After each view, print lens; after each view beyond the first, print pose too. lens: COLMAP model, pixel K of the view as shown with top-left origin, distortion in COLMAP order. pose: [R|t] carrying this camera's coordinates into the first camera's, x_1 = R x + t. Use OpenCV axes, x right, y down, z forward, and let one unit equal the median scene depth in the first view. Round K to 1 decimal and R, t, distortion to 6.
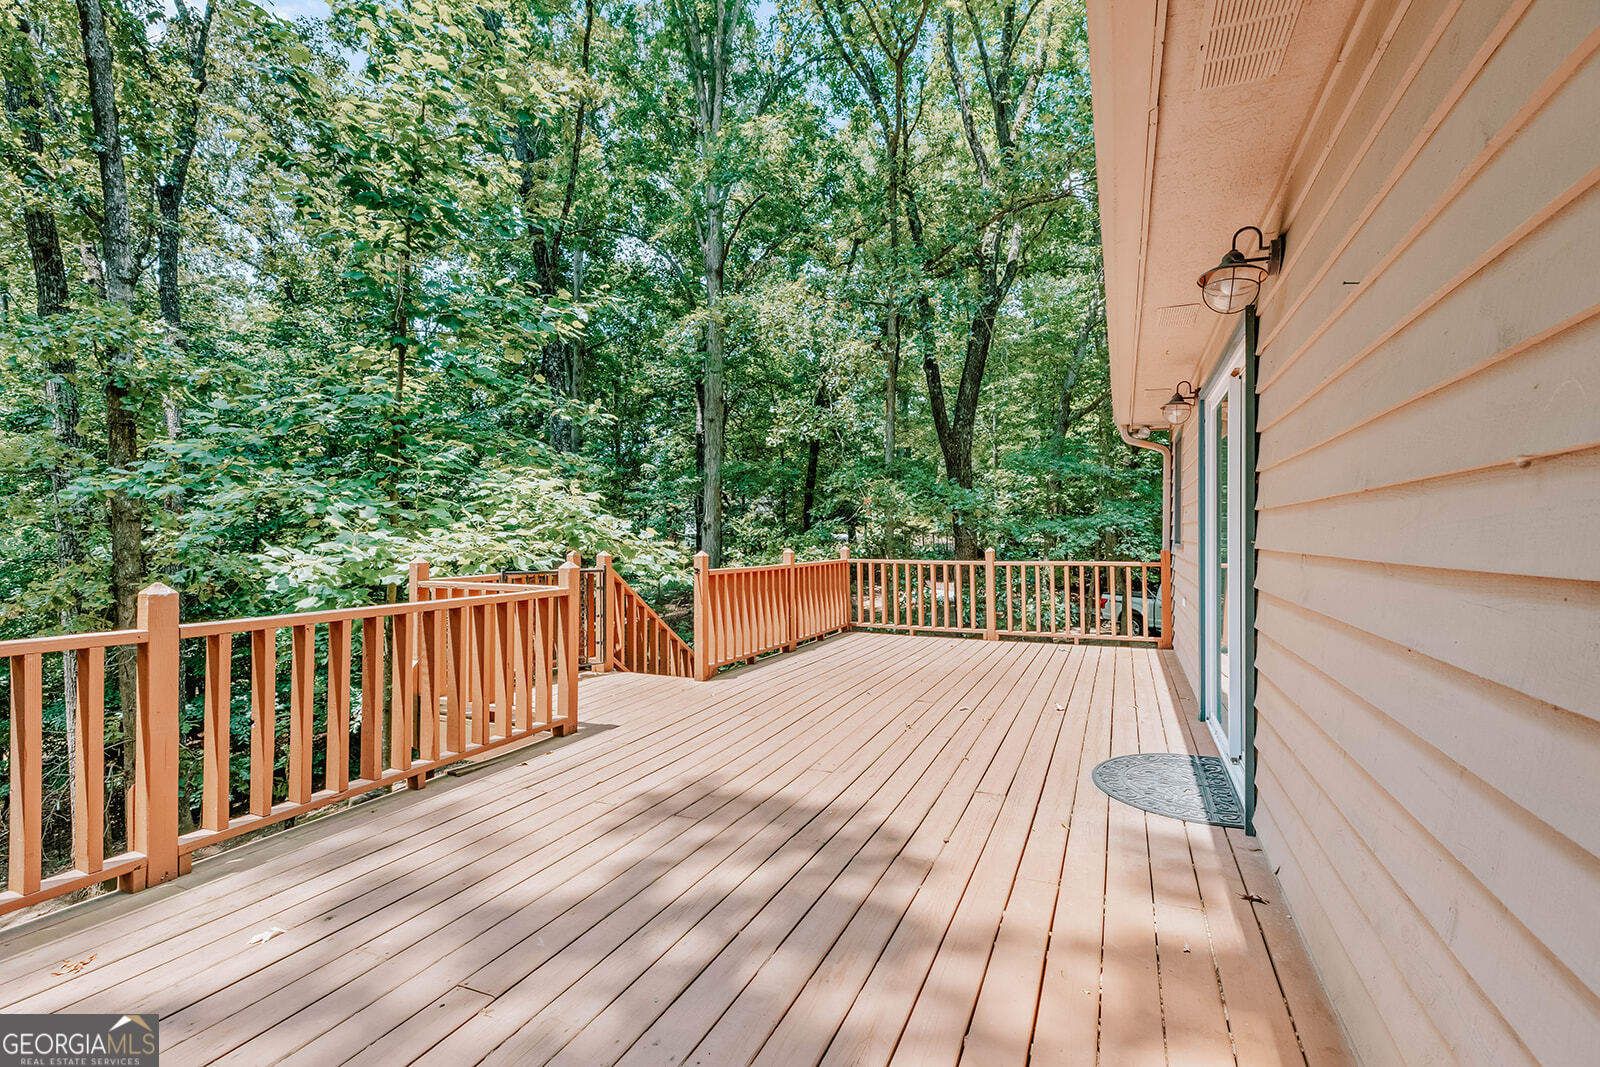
lens RADIAL K [[728.0, 0, 800.7], [0, 728.0, 532.8], [0, 0, 1]] dist [0.001901, 0.000334]
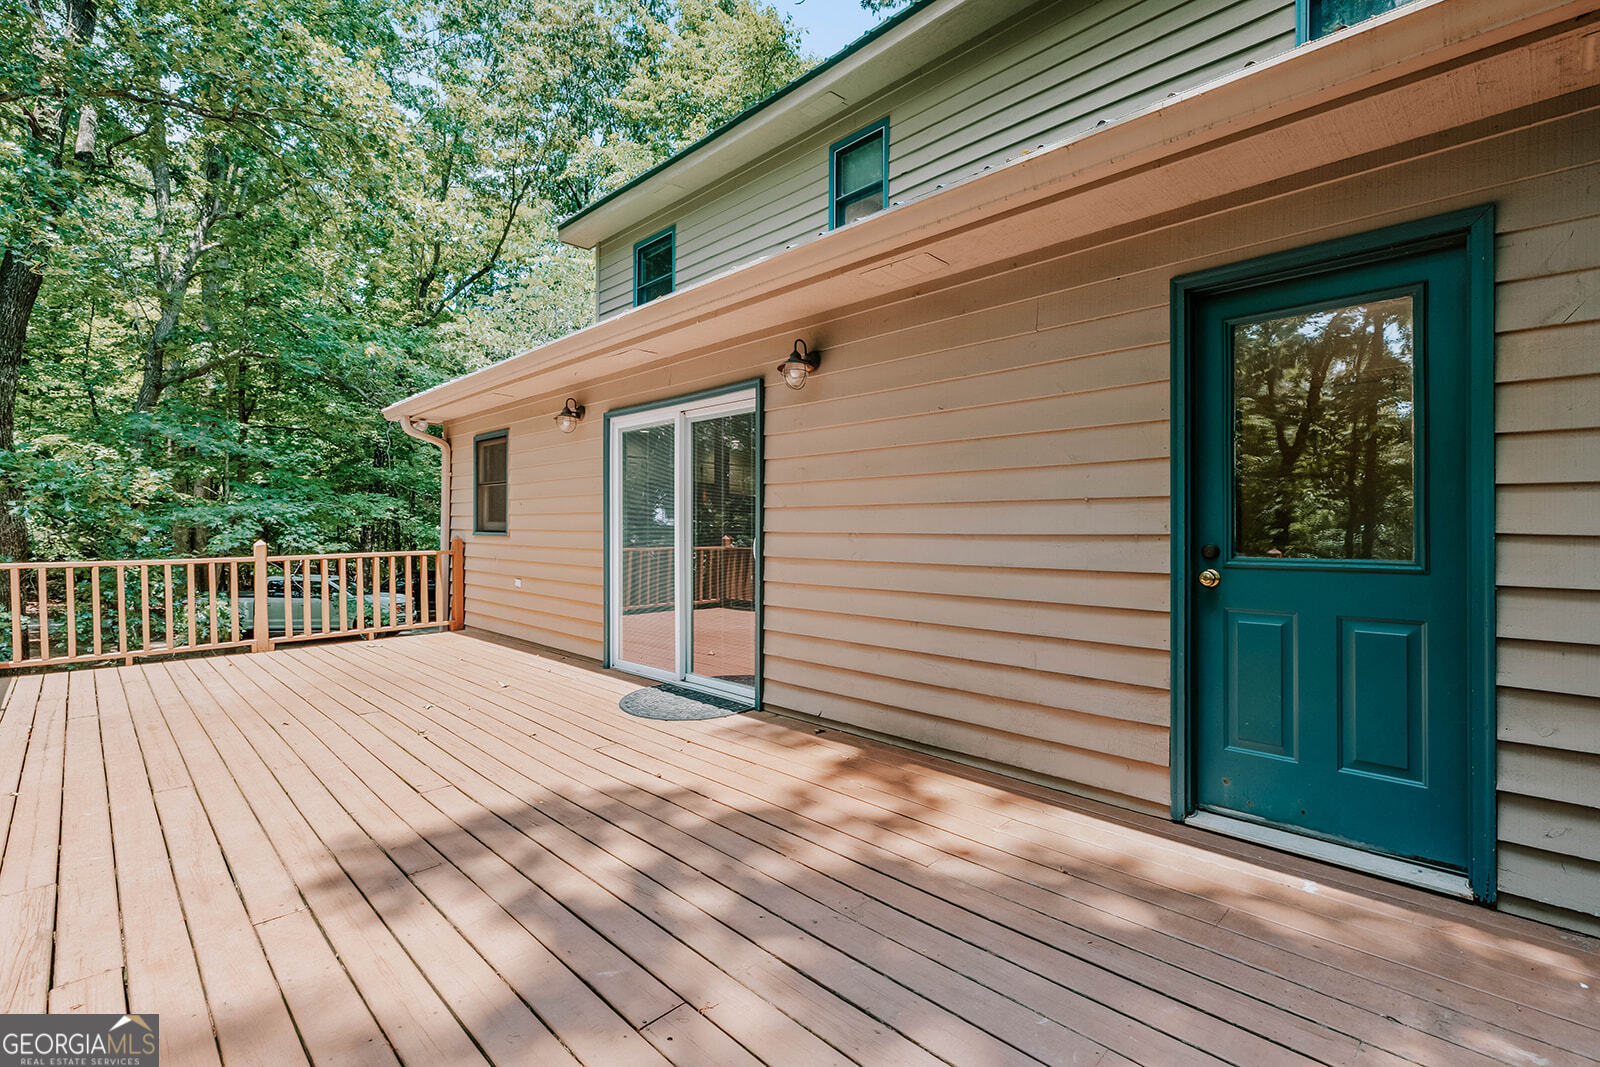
lens RADIAL K [[728.0, 0, 795.2], [0, 728.0, 528.3], [0, 0, 1]] dist [0.001901, 0.000334]
pose [[0.365658, -0.007089, 0.930722, -0.765707], [0.002541, 0.999975, 0.006619, 0.004297], [-0.930746, -0.000055, 0.365667, 0.323479]]
